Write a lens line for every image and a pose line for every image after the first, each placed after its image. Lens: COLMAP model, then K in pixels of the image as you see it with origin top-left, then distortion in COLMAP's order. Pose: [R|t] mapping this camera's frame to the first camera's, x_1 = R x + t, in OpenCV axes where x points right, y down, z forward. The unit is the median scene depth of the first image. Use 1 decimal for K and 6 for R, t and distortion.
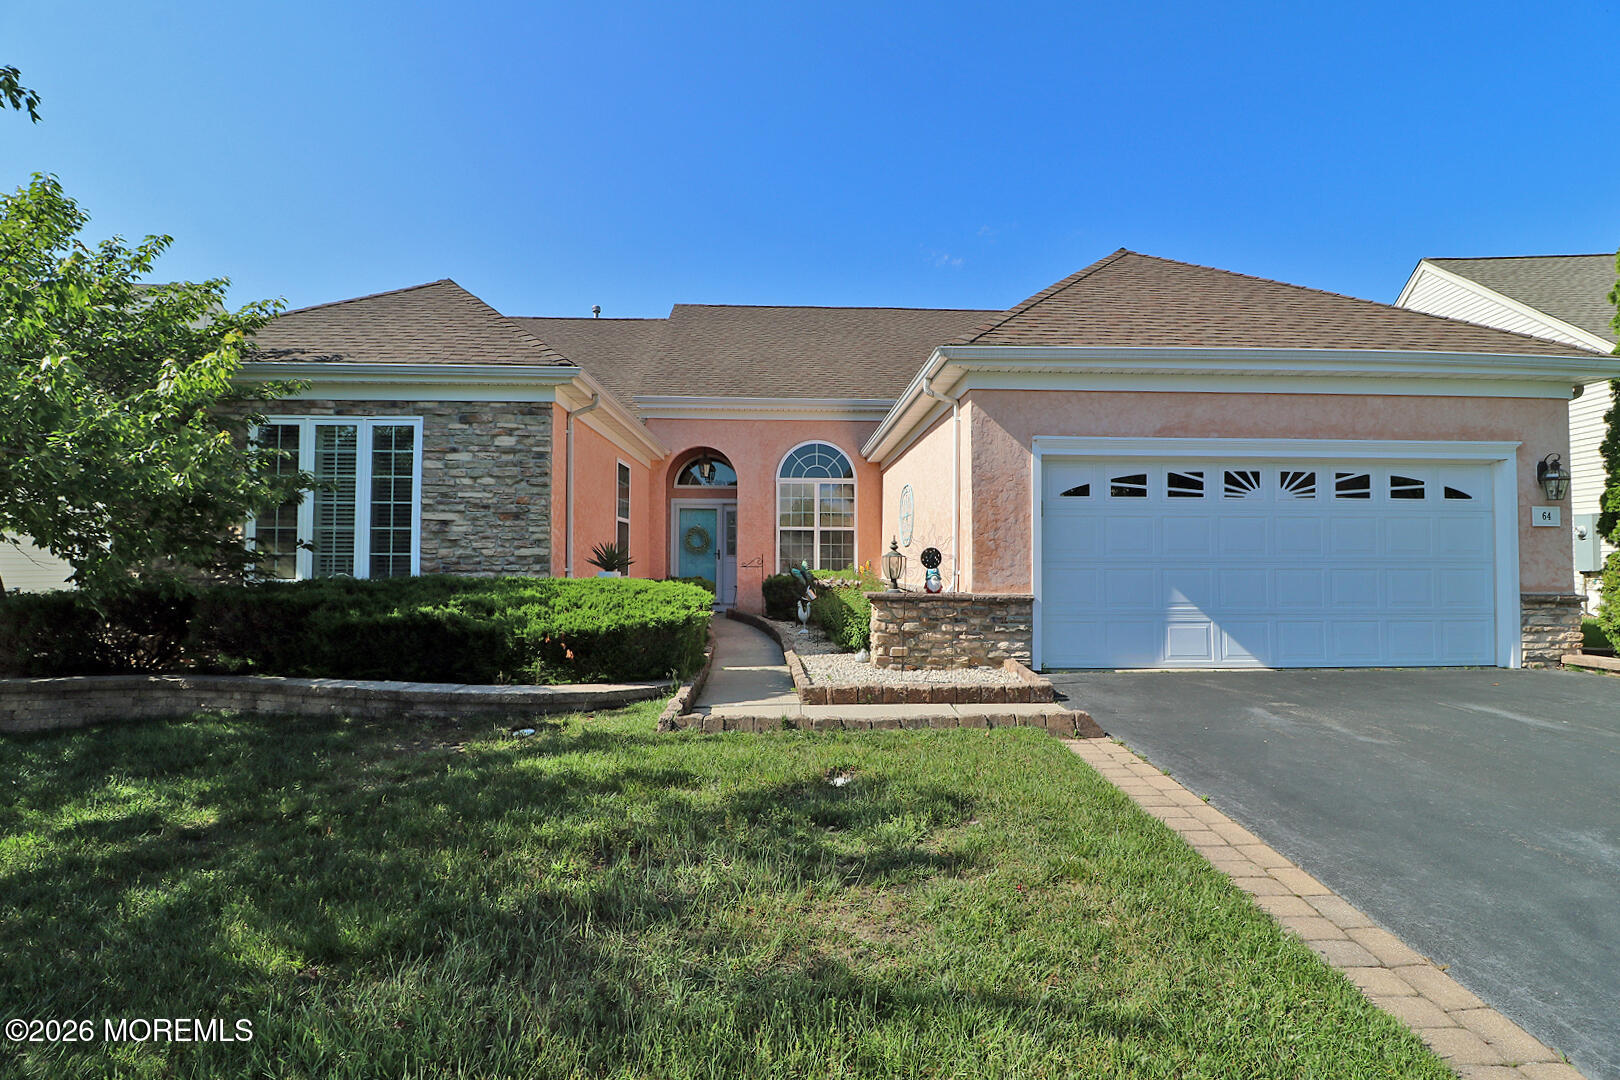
lens RADIAL K [[746.0, 0, 776.4], [0, 746.0, 508.1], [0, 0, 1]] dist [-0.000518, -0.010179]
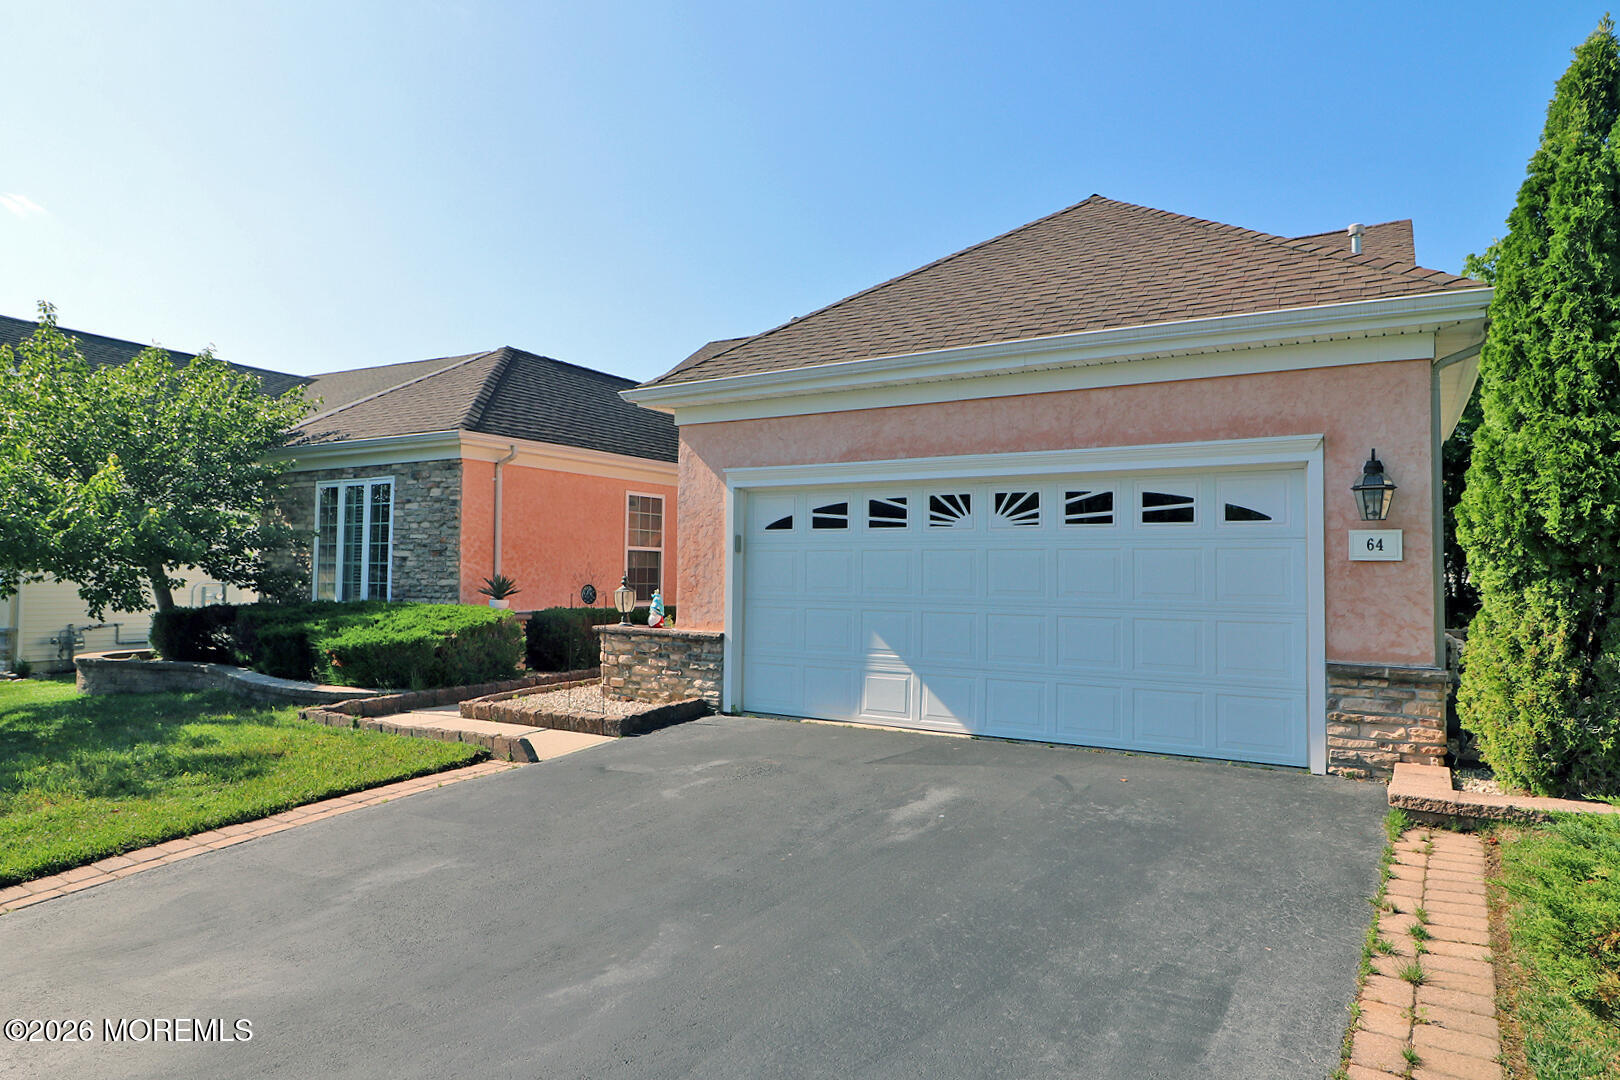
lens RADIAL K [[892.6, 0, 808.9], [0, 892.6, 504.4], [0, 0, 1]] dist [0.000737, -0.000113]
pose [[0.853158, -0.035712, -0.520428, 1.020277], [0.028810, 0.999357, -0.021347, -0.022289], [0.520856, 0.003219, 0.853639, 0.065964]]
